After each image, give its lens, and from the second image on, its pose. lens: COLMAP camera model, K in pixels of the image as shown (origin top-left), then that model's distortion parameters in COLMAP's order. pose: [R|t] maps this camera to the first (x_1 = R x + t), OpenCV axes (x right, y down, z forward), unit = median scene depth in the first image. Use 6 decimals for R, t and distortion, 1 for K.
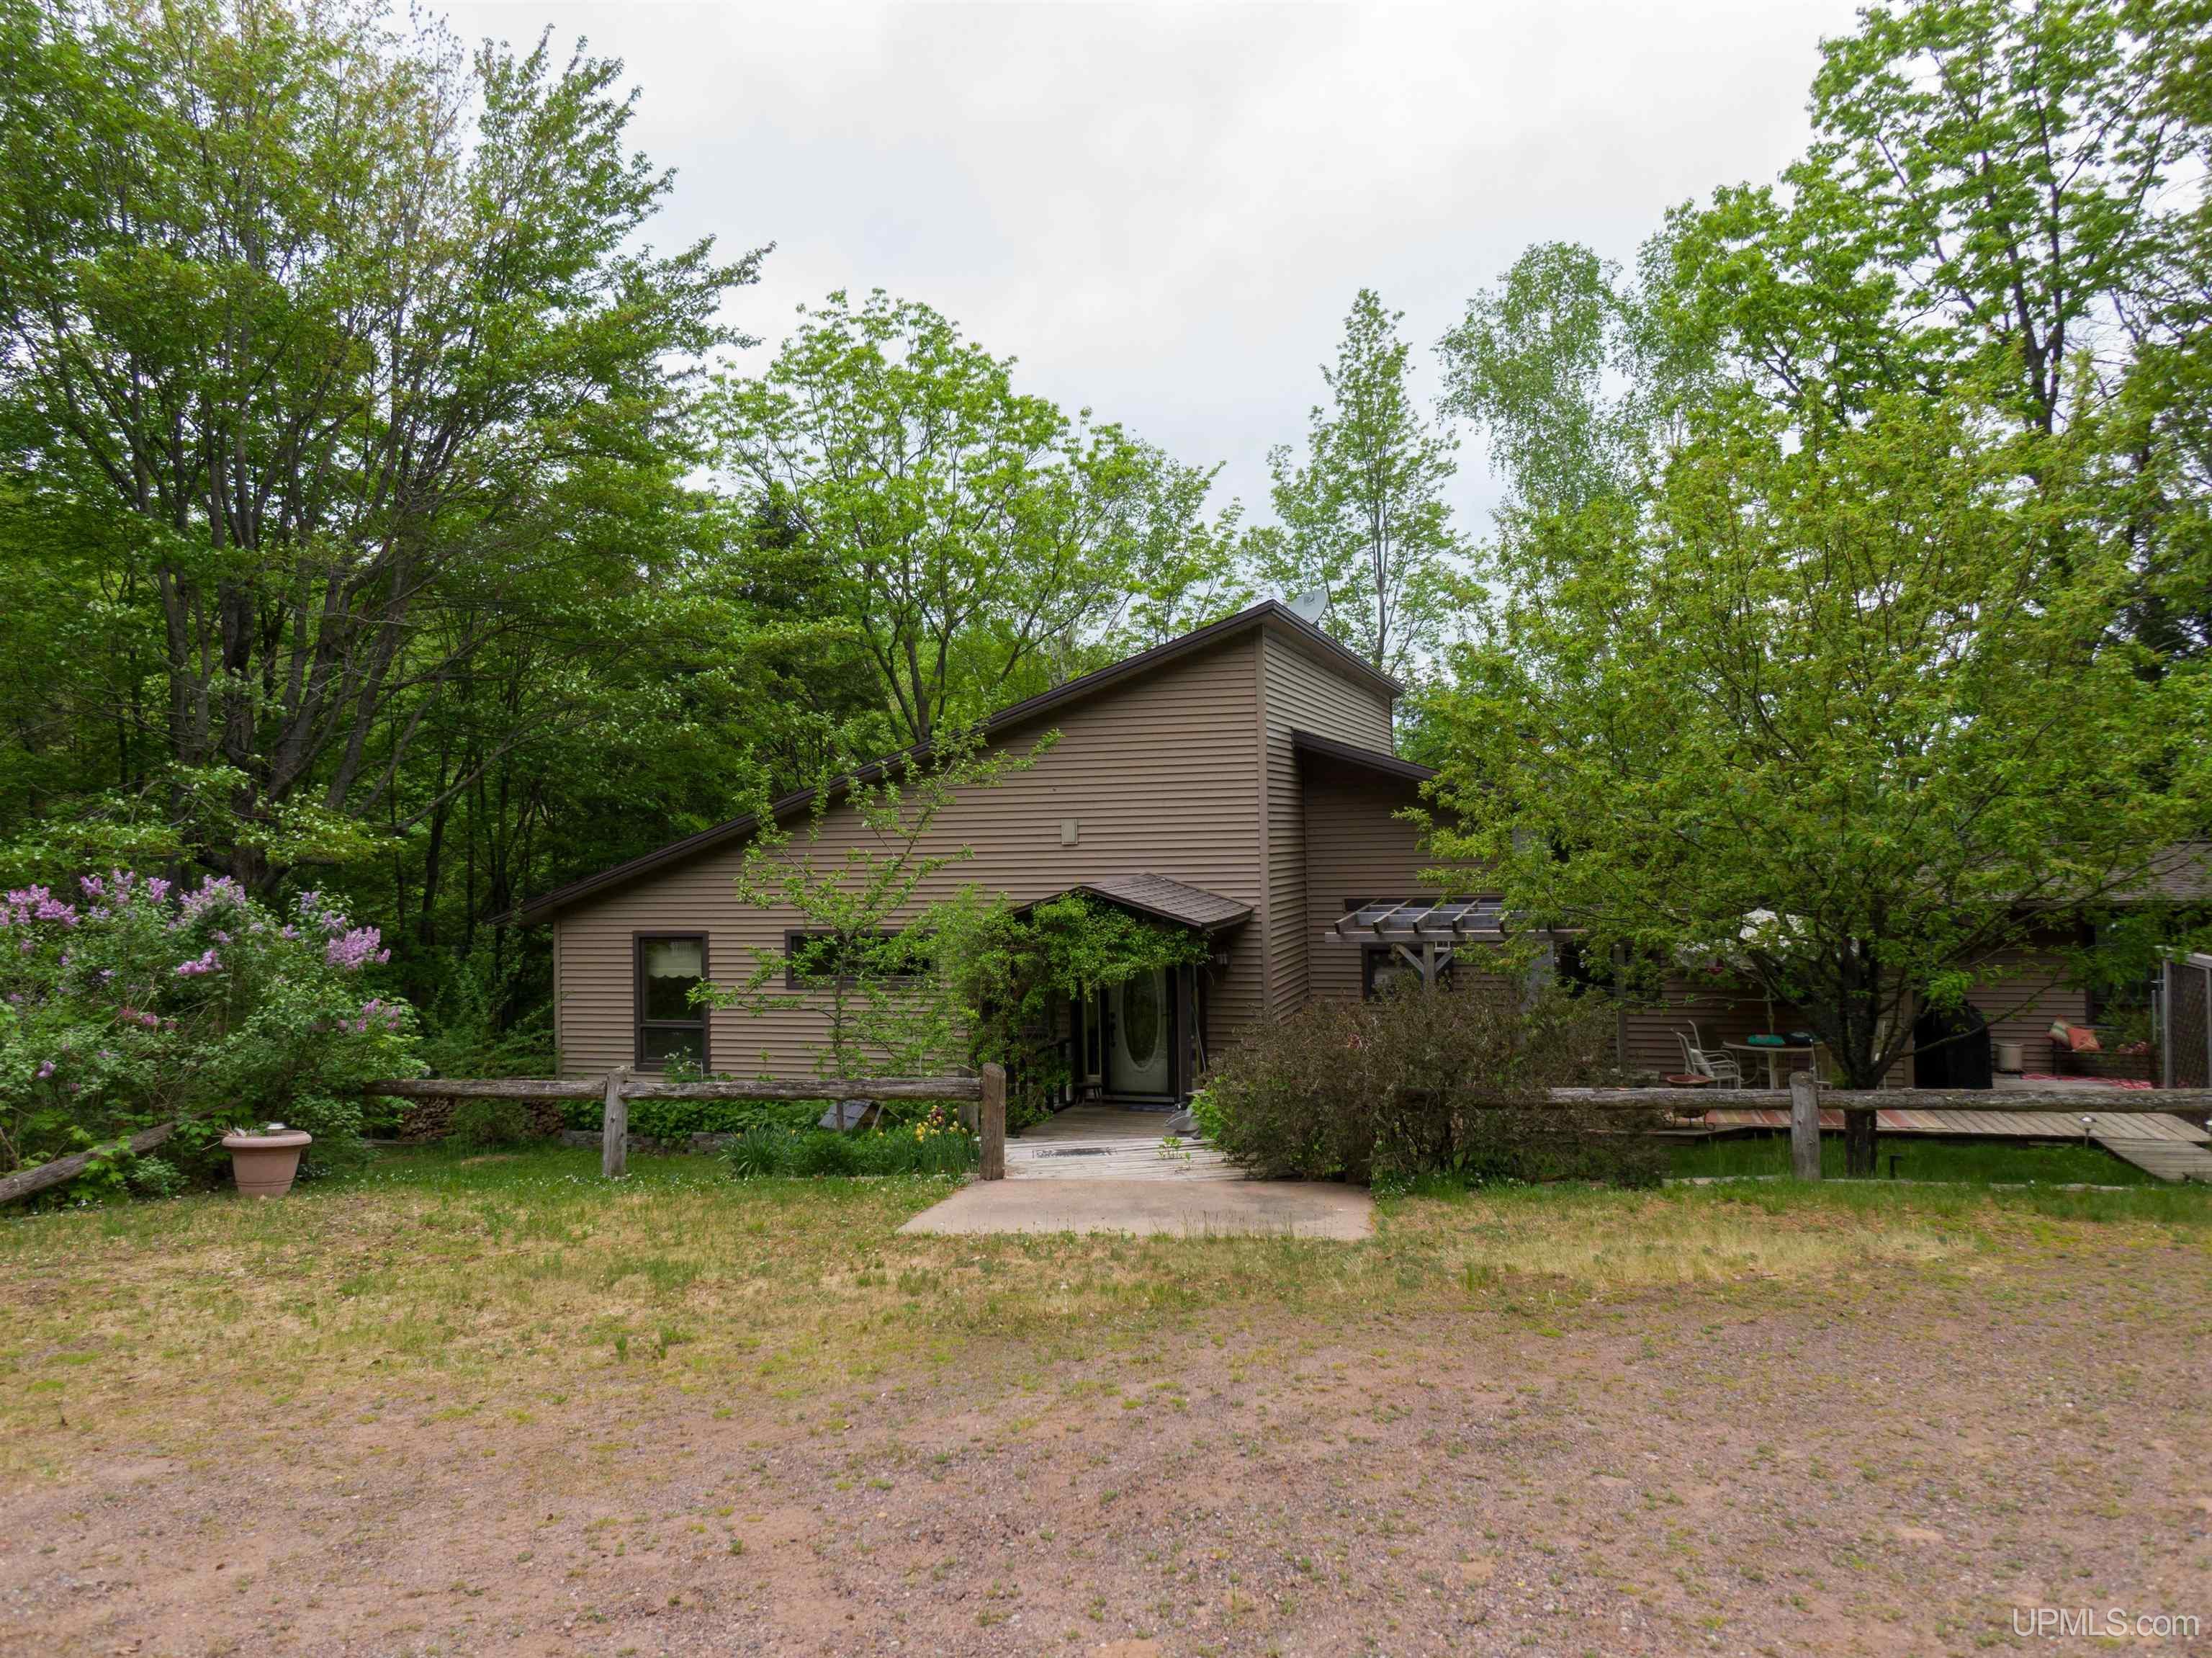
lens RADIAL K [[1541.5, 0, 1095.4], [0, 1541.5, 833.2], [0, 0, 1]] dist [-0.008114, -0.016128]
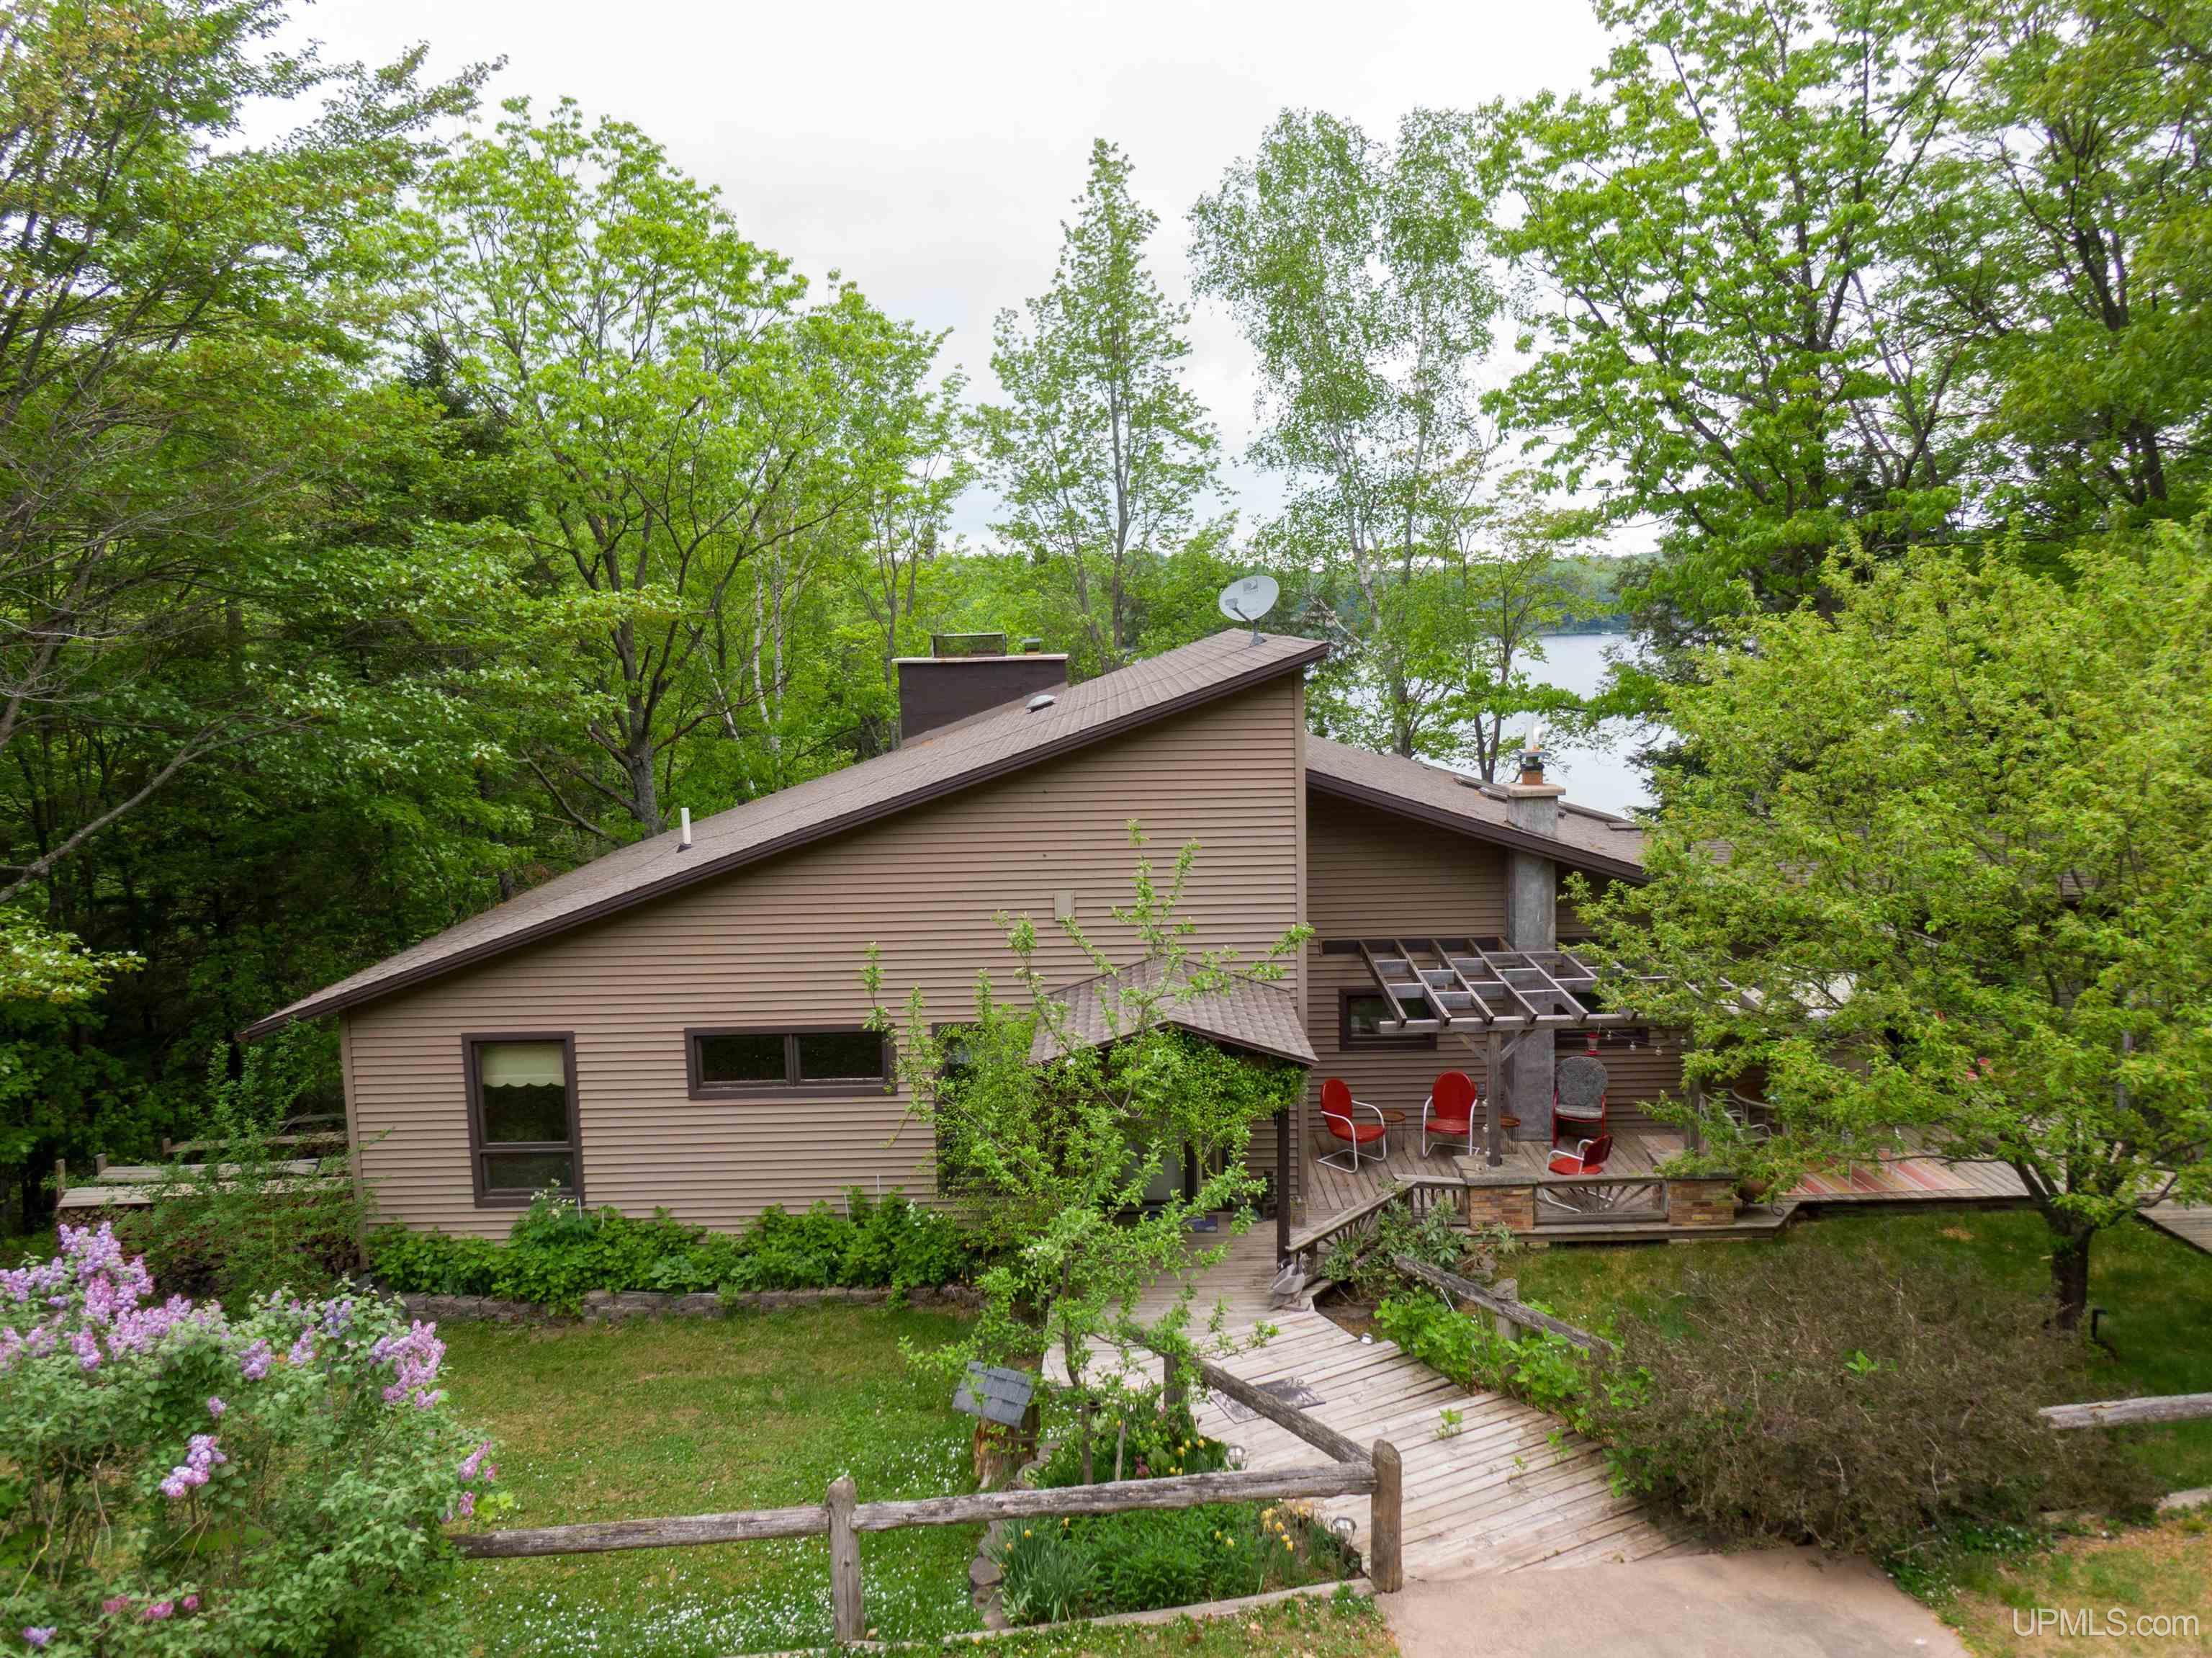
lens RADIAL K [[1541.5, 0, 1113.1], [0, 1541.5, 824.9], [0, 0, 1]] dist [-0.008114, -0.016128]
pose [[0.942219, -0.046213, 0.331794, -0.152142], [-0.001406, 0.989885, 0.141865, -0.093264], [-0.334994, -0.134135, 0.932624, 0.117811]]
